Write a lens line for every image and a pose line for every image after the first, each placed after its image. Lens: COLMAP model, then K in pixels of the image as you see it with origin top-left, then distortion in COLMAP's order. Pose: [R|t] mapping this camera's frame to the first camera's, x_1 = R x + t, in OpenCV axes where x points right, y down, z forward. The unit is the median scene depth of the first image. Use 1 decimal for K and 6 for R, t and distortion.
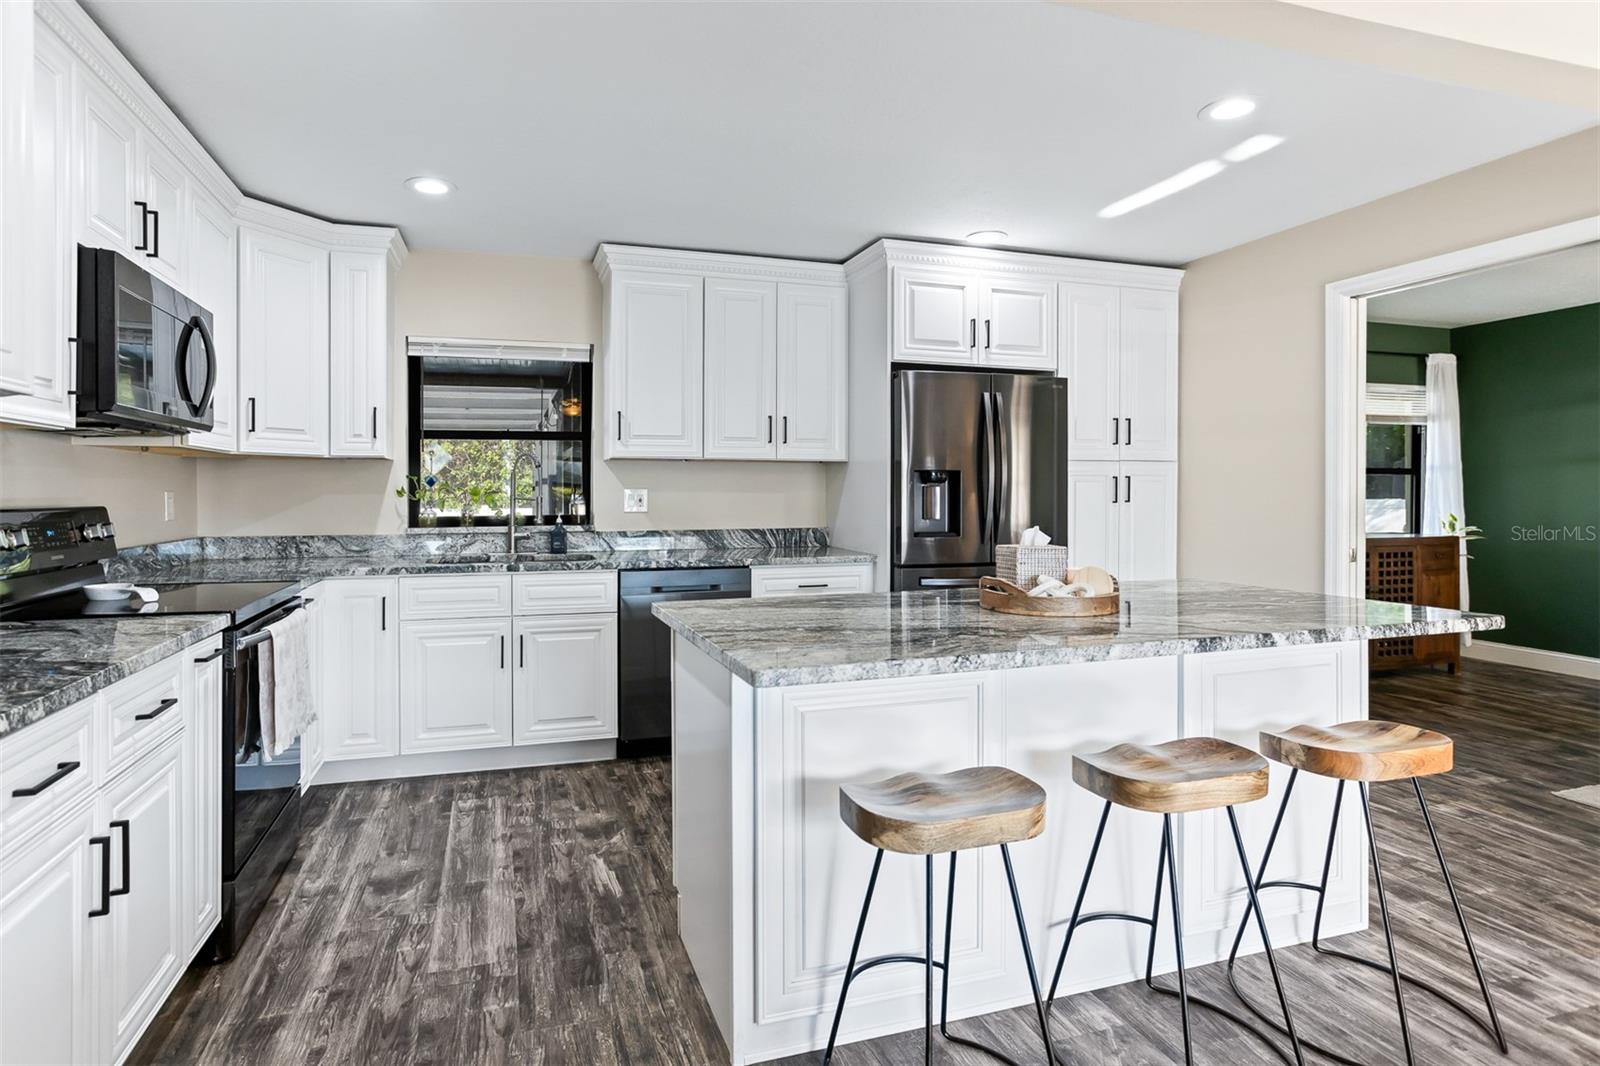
lens RADIAL K [[844.7, 0, 758.0], [0, 844.7, 493.6], [0, 0, 1]] dist [-0.035487, 0.028102]
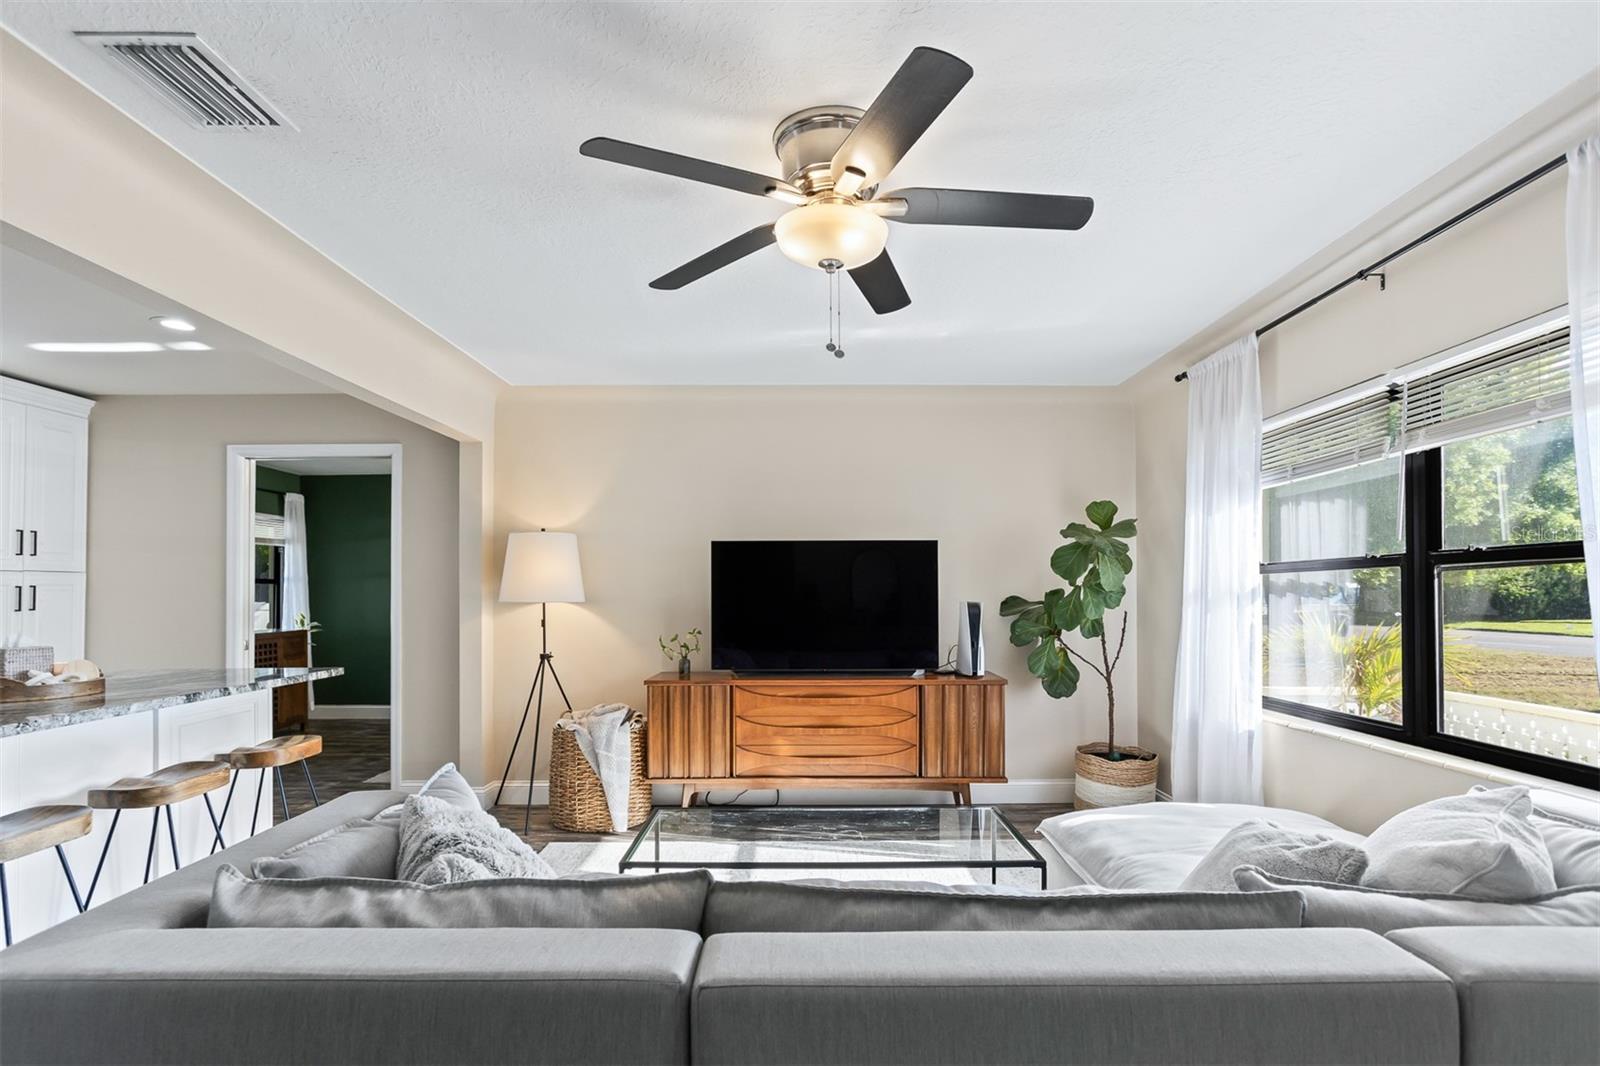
lens RADIAL K [[816.1, 0, 818.8], [0, 816.1, 583.2], [0, 0, 1]] dist [-0.021008, 0.001370]
pose [[0.291354, 0.009209, 0.956571, -0.248293], [0.006599, 0.999911, -0.011636, -0.005716], [-0.956593, 0.009702, 0.291267, -0.252778]]
